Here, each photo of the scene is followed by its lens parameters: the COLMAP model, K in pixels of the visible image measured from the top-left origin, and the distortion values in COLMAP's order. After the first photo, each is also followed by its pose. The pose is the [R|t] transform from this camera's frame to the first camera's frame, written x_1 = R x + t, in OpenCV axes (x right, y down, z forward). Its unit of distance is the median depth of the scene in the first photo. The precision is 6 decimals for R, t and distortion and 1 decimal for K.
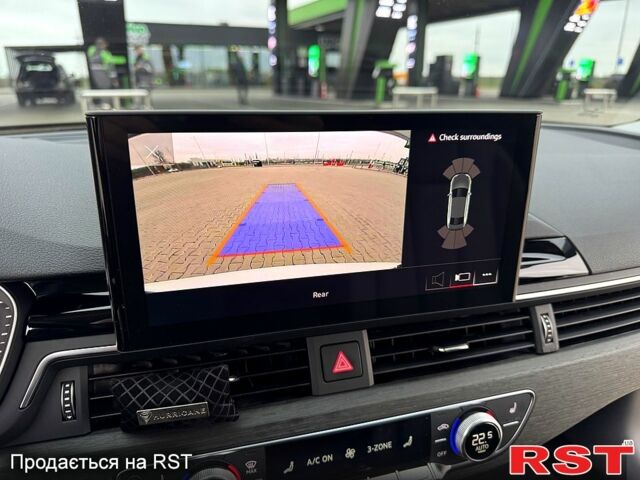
lens RADIAL K [[453.7, 0, 318.9], [0, 453.7, 239.1], [0, 0, 1]] dist [0.005364, -0.005625]
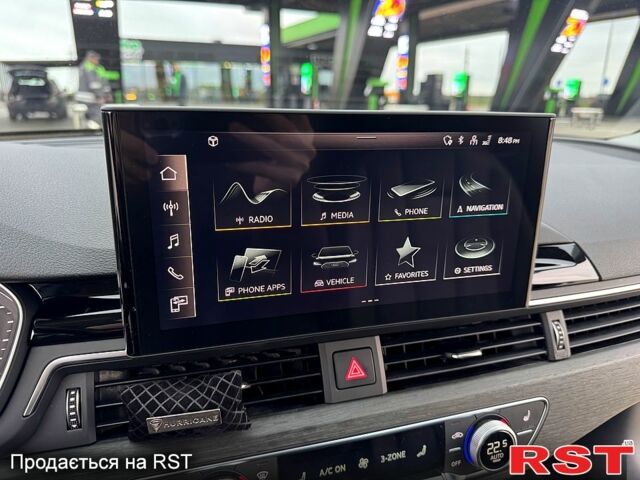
lens RADIAL K [[453.7, 0, 320.6], [0, 453.7, 239.5], [0, 0, 1]] dist [0.005364, -0.005625]
pose [[0.999758, 0.003026, 0.021792, -0.040324], [-0.002290, 0.999429, -0.033698, 0.022989], [-0.021881, 0.033640, 0.999194, 0.012910]]
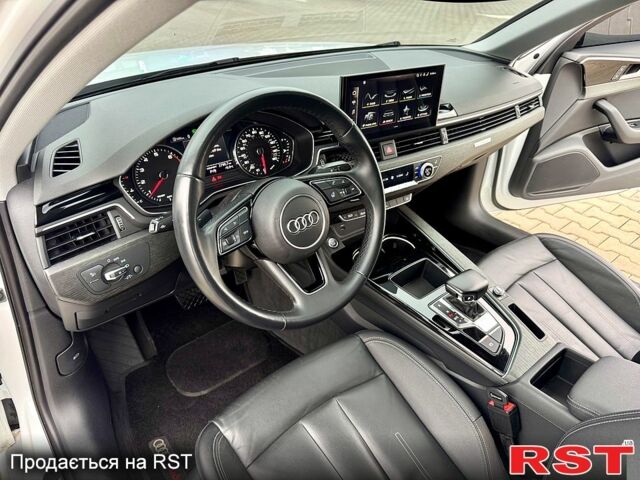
lens RADIAL K [[453.7, 0, 320.6], [0, 453.7, 240.2], [0, 0, 1]] dist [0.005364, -0.005625]
pose [[0.955044, -0.144910, 0.258636, -1.162870], [0.075925, 0.962859, 0.259111, 0.022320], [-0.286578, -0.227825, 0.930574, -1.723737]]
